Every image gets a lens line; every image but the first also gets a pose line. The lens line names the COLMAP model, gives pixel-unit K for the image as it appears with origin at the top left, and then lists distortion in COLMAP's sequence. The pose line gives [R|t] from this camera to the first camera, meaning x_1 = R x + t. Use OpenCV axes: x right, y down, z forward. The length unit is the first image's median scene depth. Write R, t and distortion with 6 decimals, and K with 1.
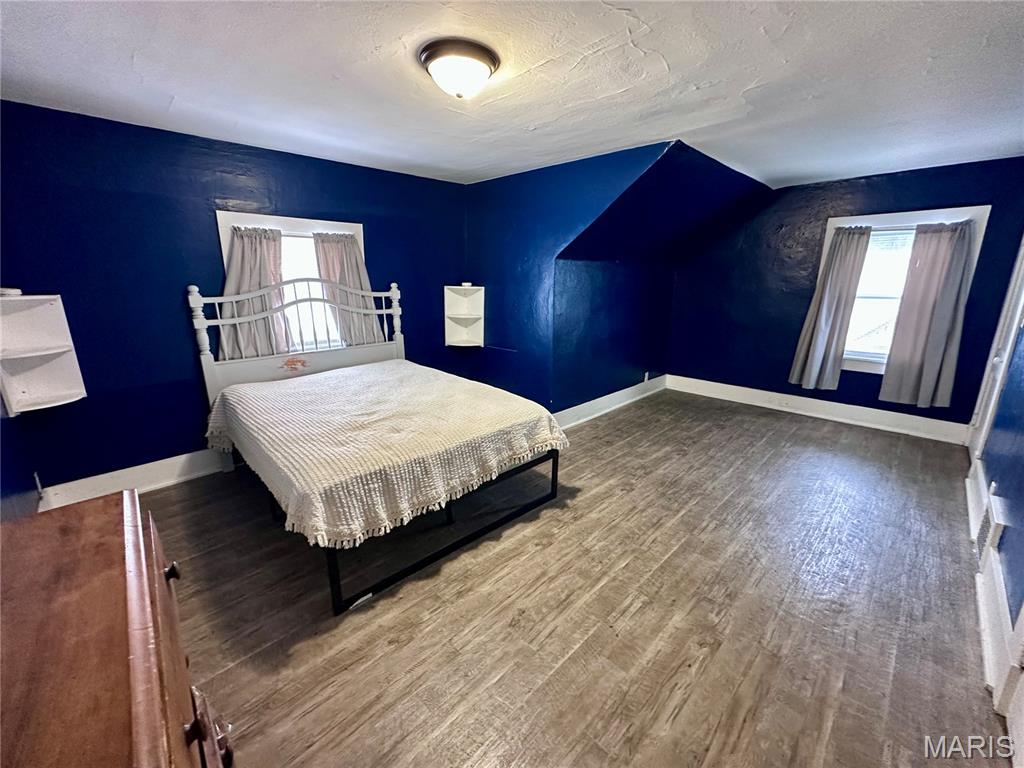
lens RADIAL K [[408.5, 0, 514.6], [0, 408.5, 383.7], [0, 0, 1]] dist [-0.004000, 0.000472]
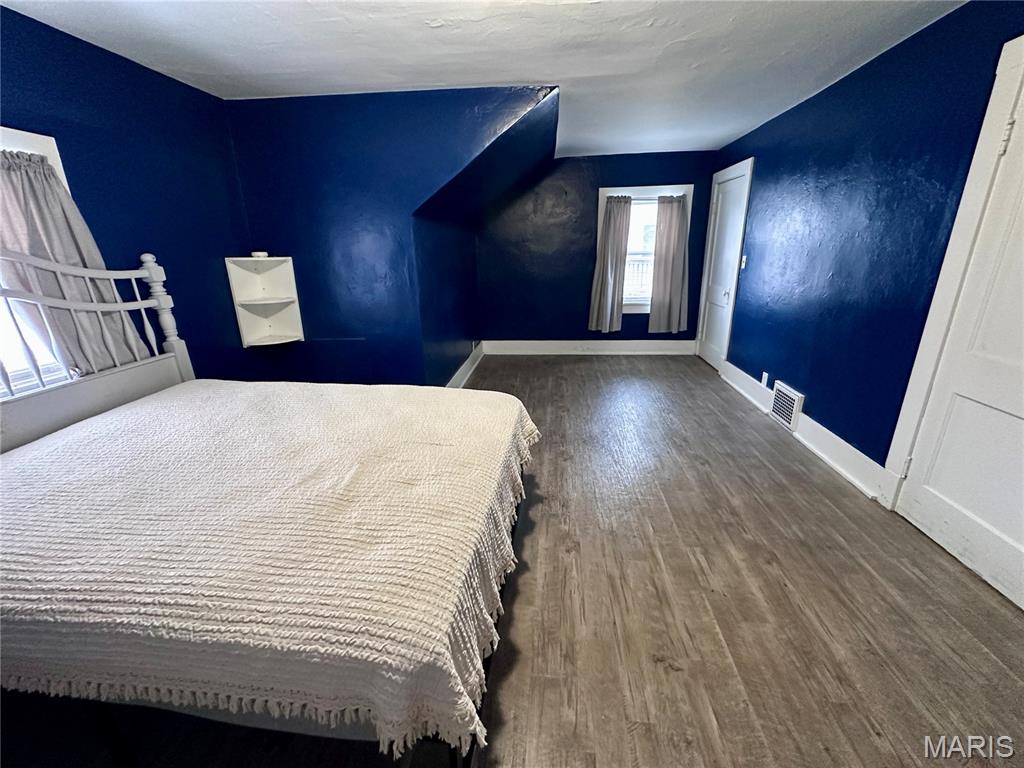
lens RADIAL K [[408.5, 0, 509.5], [0, 408.5, 382.1], [0, 0, 1]] dist [-0.004000, 0.000472]
pose [[0.775353, -0.216128, 0.593393, -0.287674], [0.182420, 0.976210, 0.117201, -0.044218], [-0.604607, 0.017375, 0.796334, 0.240569]]
